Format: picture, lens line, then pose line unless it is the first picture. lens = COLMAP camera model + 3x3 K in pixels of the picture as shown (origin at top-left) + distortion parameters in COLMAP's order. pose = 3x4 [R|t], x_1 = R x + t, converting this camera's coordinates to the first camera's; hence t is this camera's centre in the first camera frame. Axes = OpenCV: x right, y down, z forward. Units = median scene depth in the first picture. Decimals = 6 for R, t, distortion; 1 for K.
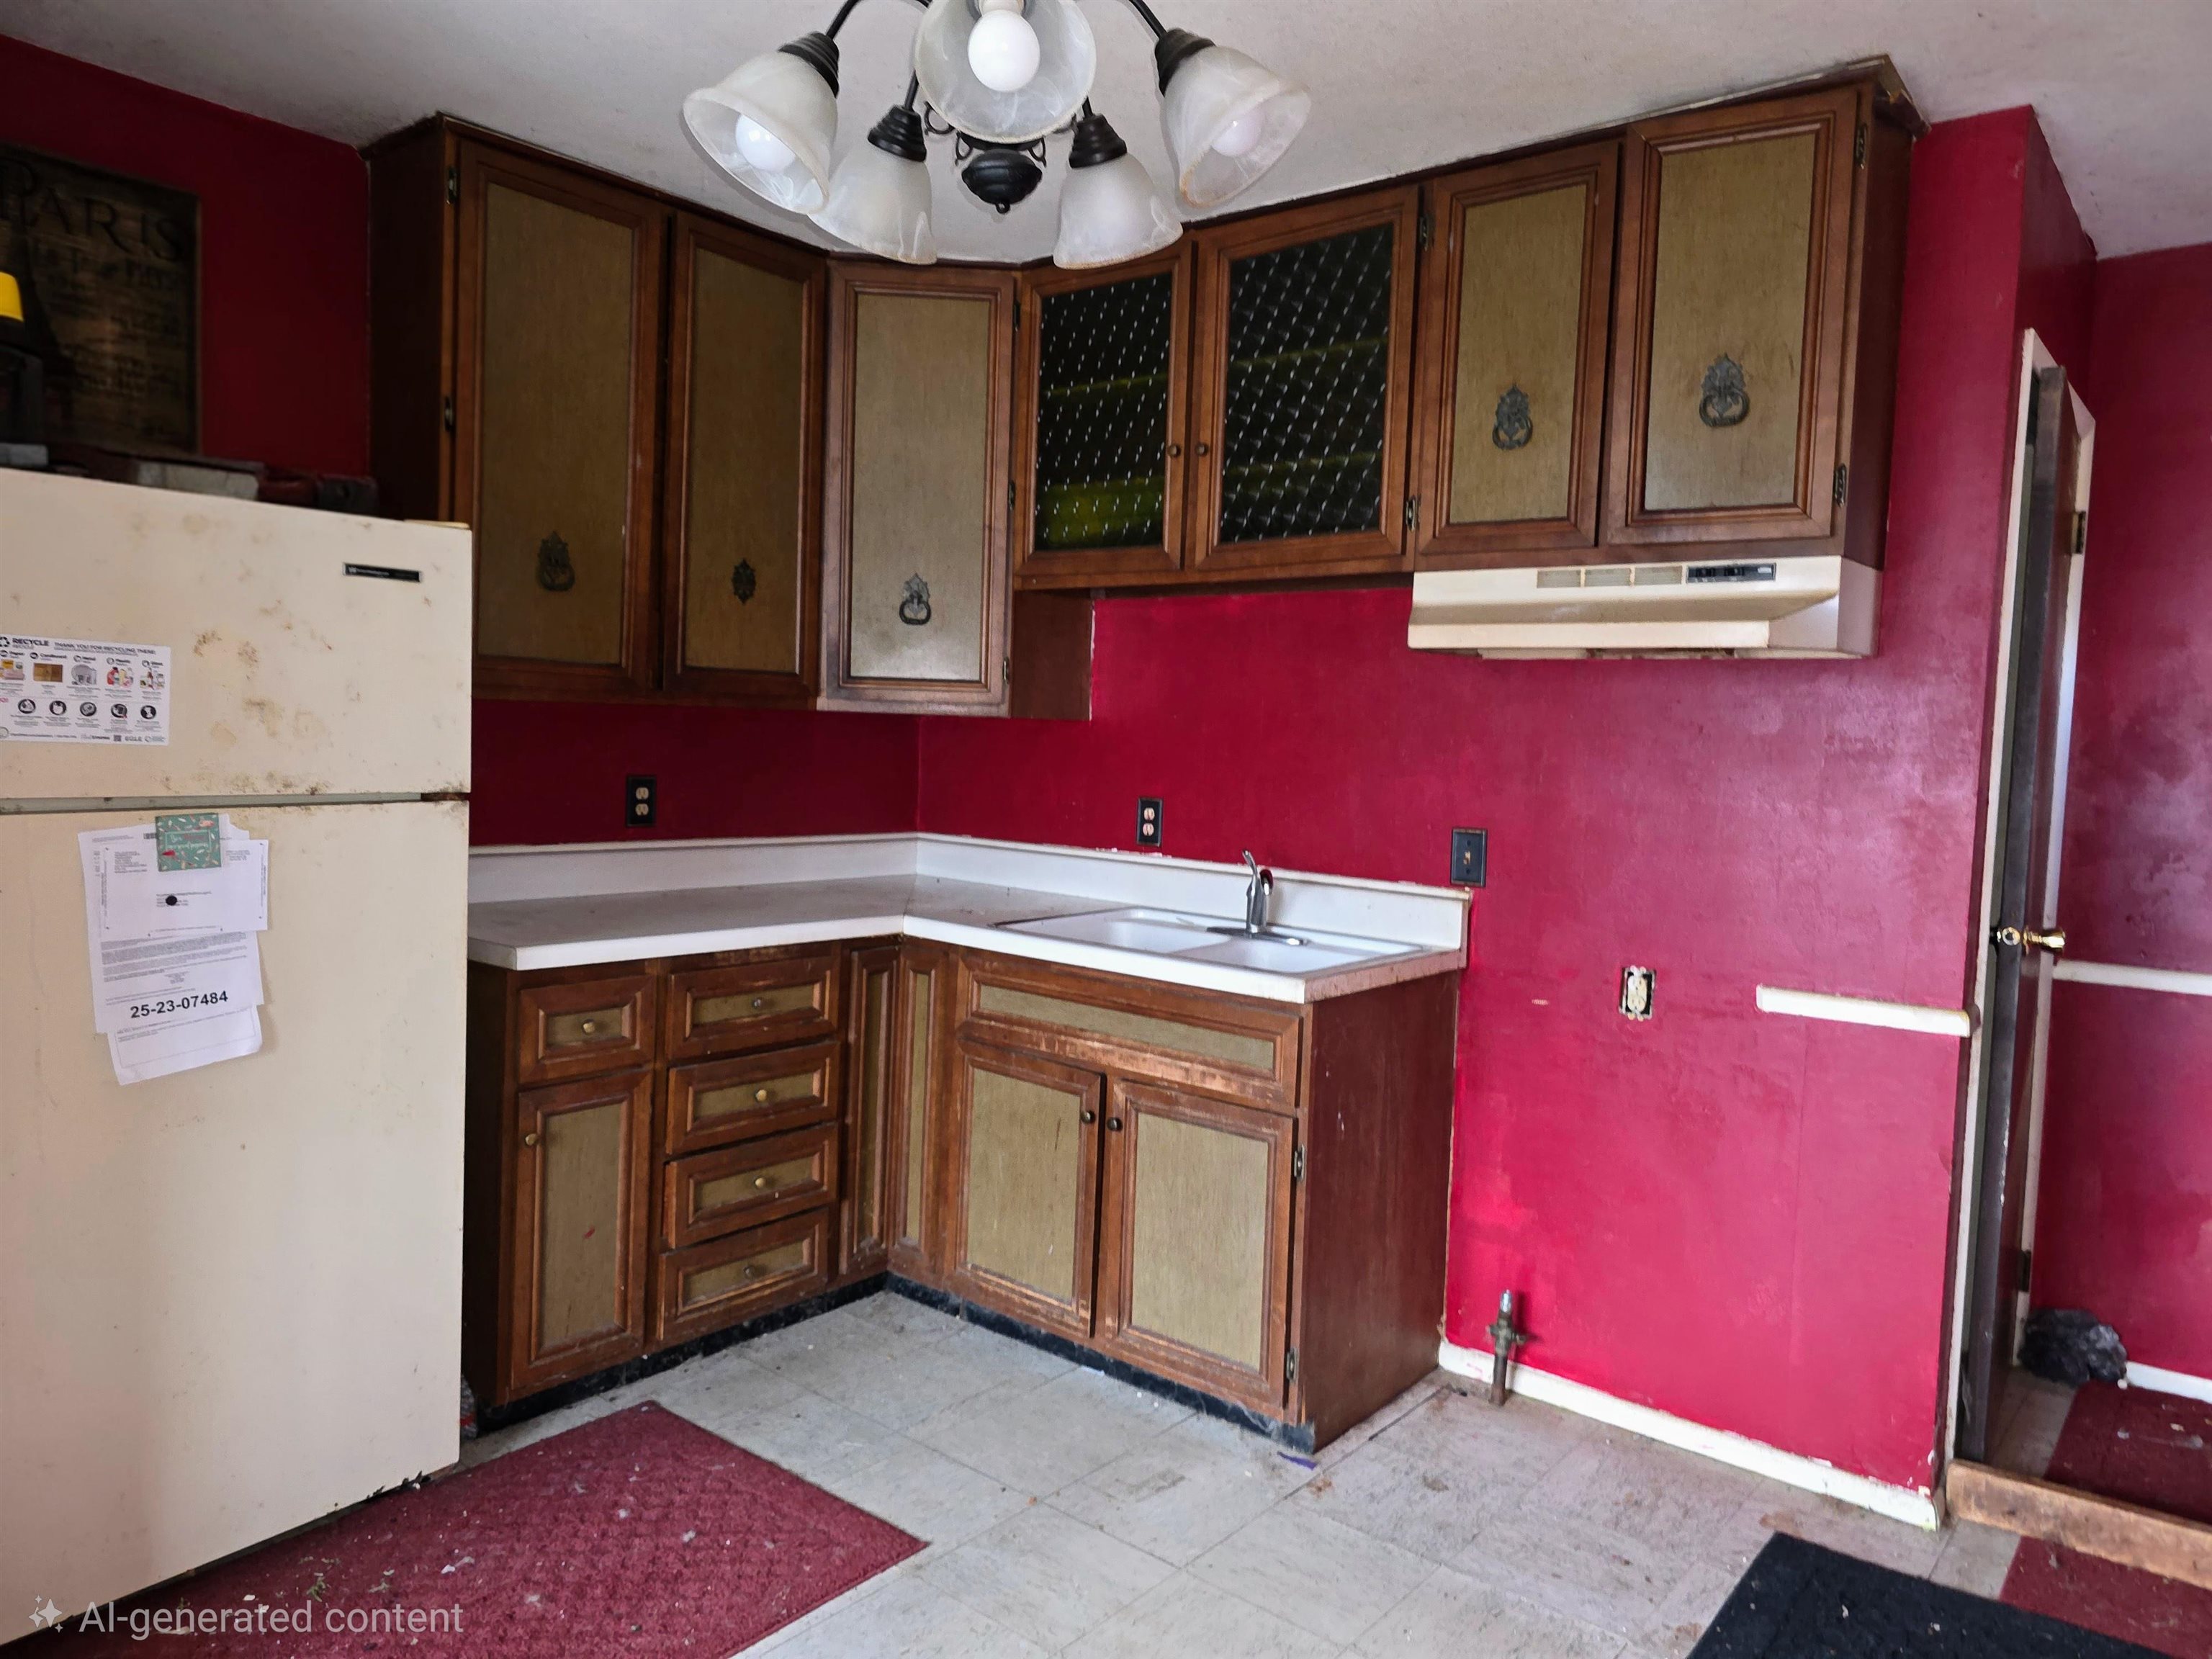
lens RADIAL K [[1465.8, 0, 1089.3], [0, 1465.8, 809.3], [0, 0, 1]] dist [0.008714, -0.000325]
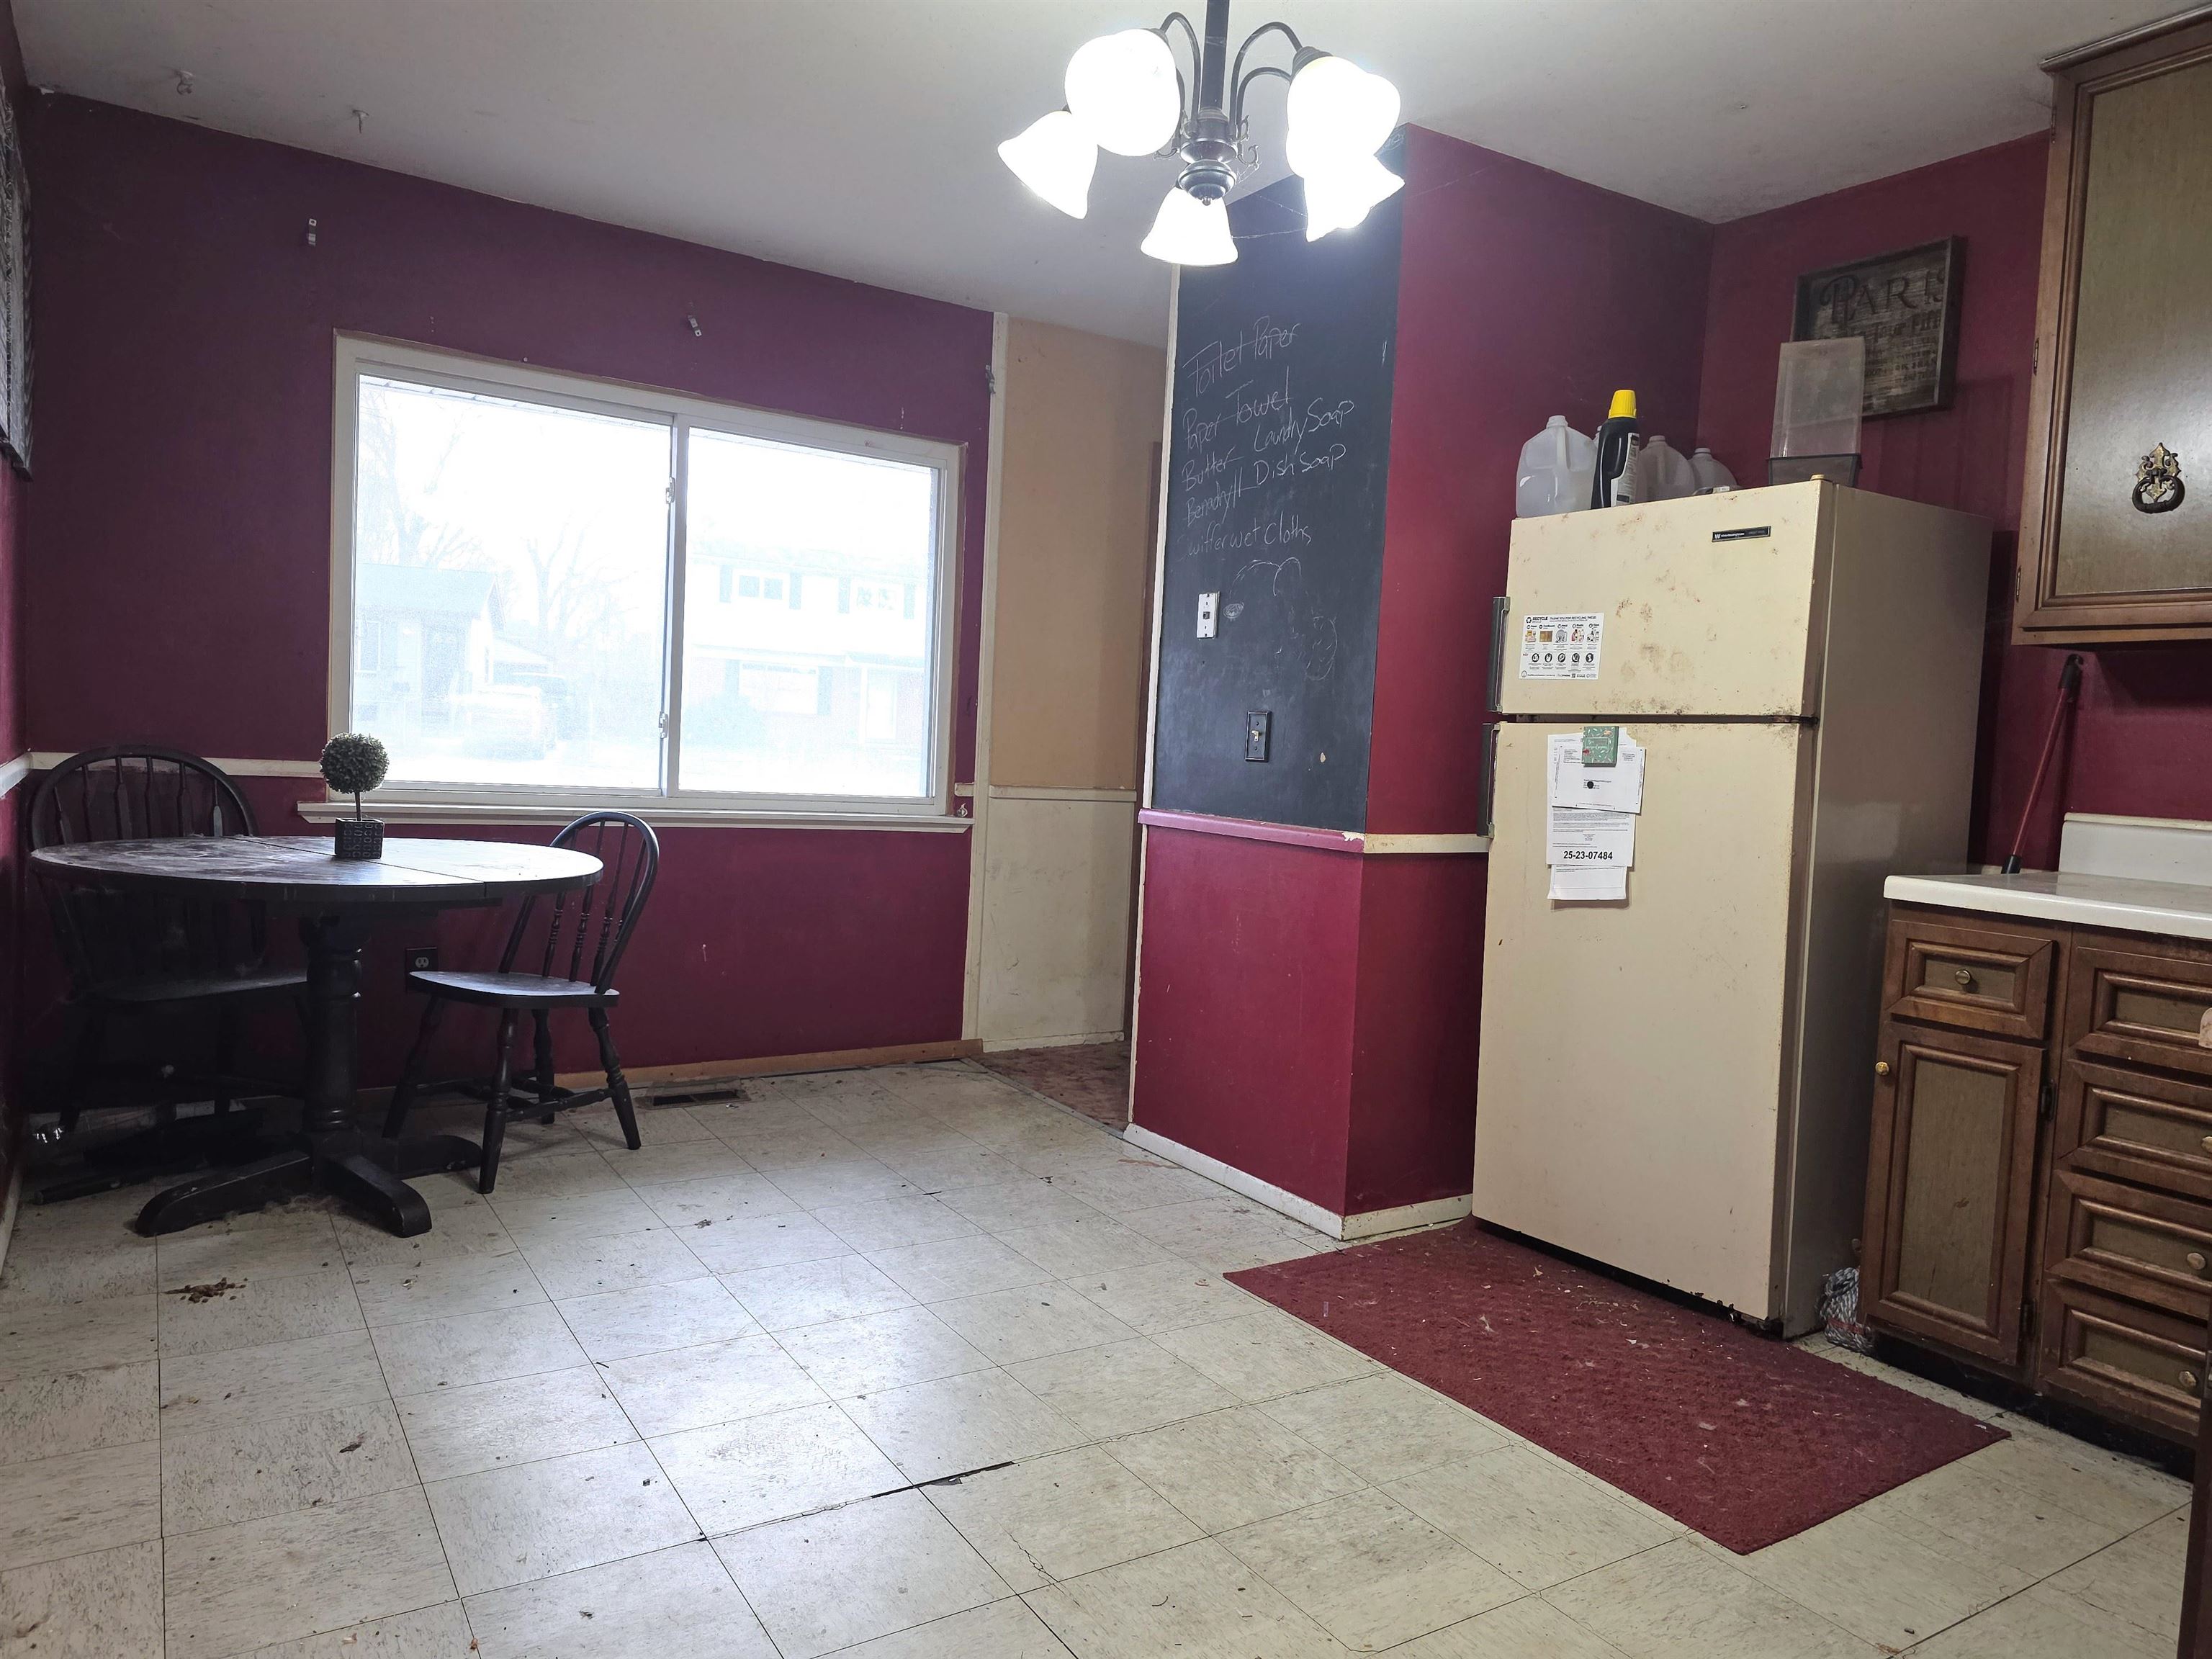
lens RADIAL K [[1465.8, 0, 1091.3], [0, 1465.8, 838.2], [0, 0, 1]] dist [0.008714, -0.000325]
pose [[-0.306185, 0.014667, -0.951859, 0.909594], [-0.106840, 0.993035, 0.049669, 0.093189], [0.945958, 0.116905, -0.302486, 0.946437]]
